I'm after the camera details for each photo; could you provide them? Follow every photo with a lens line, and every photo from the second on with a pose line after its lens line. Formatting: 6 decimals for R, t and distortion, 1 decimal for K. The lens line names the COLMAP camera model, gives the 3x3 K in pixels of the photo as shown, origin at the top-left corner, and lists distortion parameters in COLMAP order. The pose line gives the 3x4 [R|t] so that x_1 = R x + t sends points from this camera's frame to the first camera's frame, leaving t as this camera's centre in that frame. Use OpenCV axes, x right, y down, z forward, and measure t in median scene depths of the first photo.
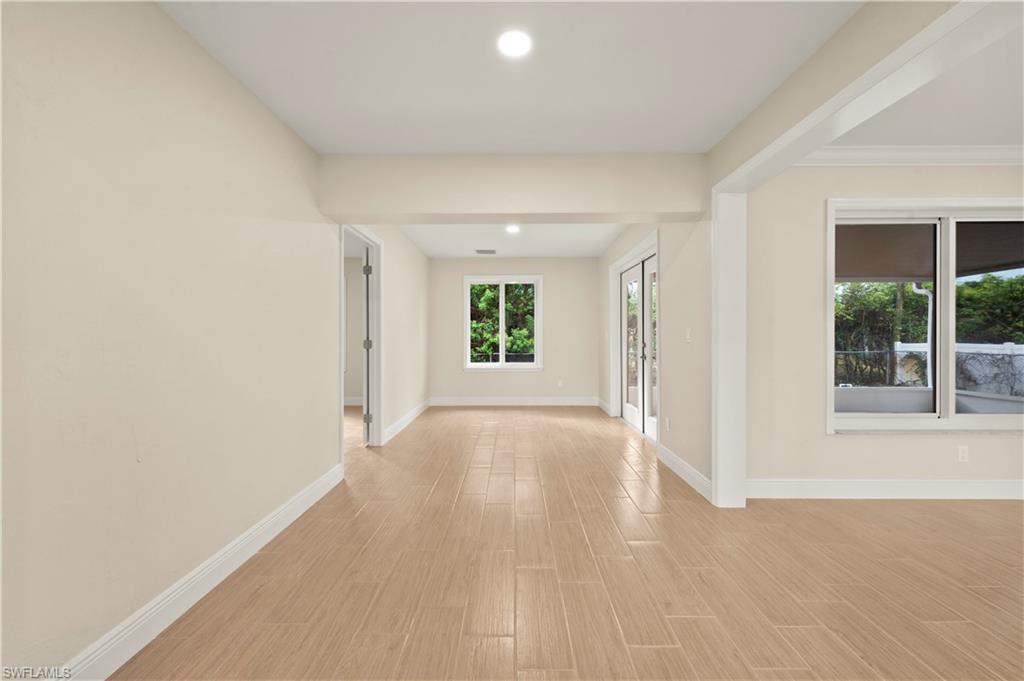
lens RADIAL K [[404.4, 0, 512.1], [0, 404.4, 336.7], [0, 0, 1]] dist [-0.000132, 0.000388]
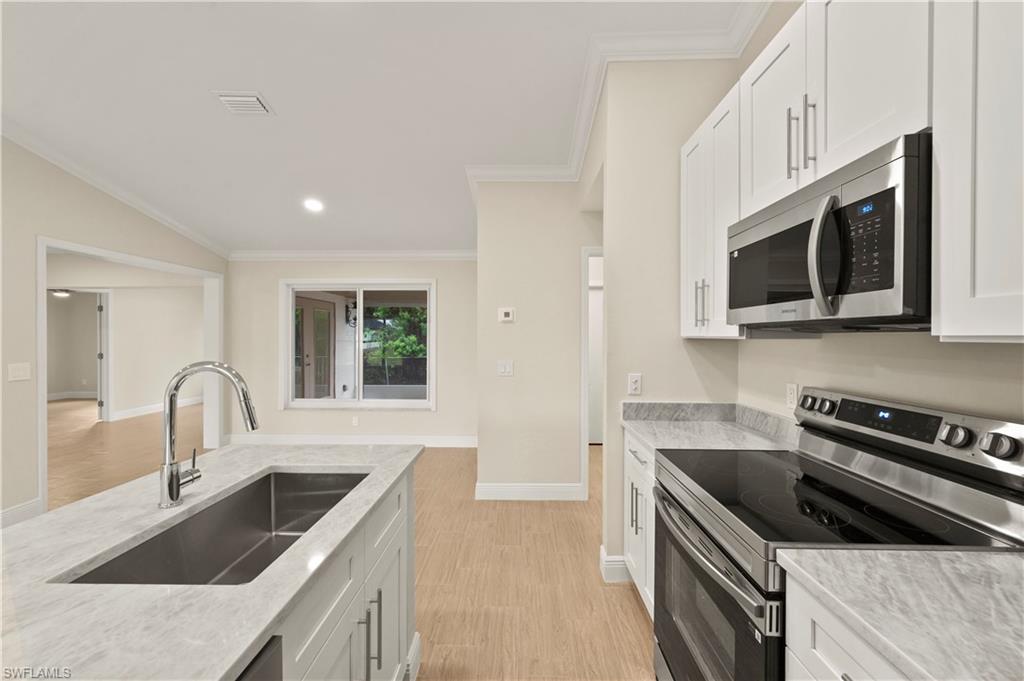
lens RADIAL K [[404.4, 0, 503.7], [0, 404.4, 338.9], [0, 0, 1]] dist [-0.000132, 0.000388]
pose [[0.999864, 0.000659, -0.016497, 0.400011], [-0.000597, 0.999993, 0.003785, -0.018148], [0.016500, -0.003775, 0.999857, -0.172099]]
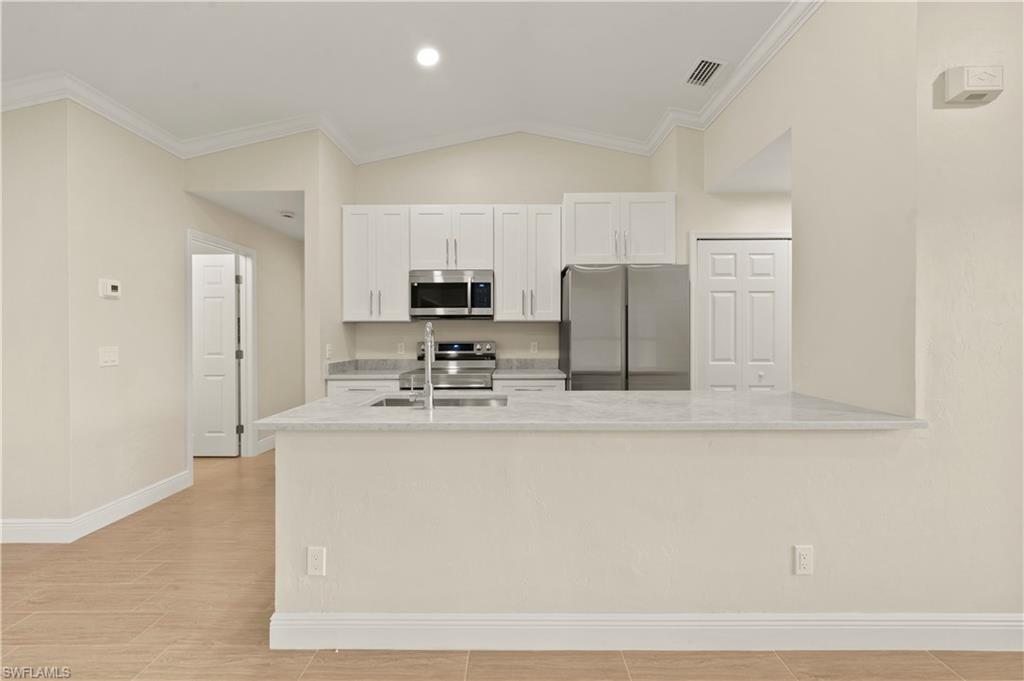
lens RADIAL K [[404.4, 0, 513.2], [0, 404.4, 335.7], [0, 0, 1]] dist [-0.000132, 0.000388]
pose [[-0.006038, -0.003961, 0.999974, 0.187670], [0.004001, 0.999984, 0.003985, -0.008636], [-0.999974, 0.004025, -0.006022, -0.115022]]
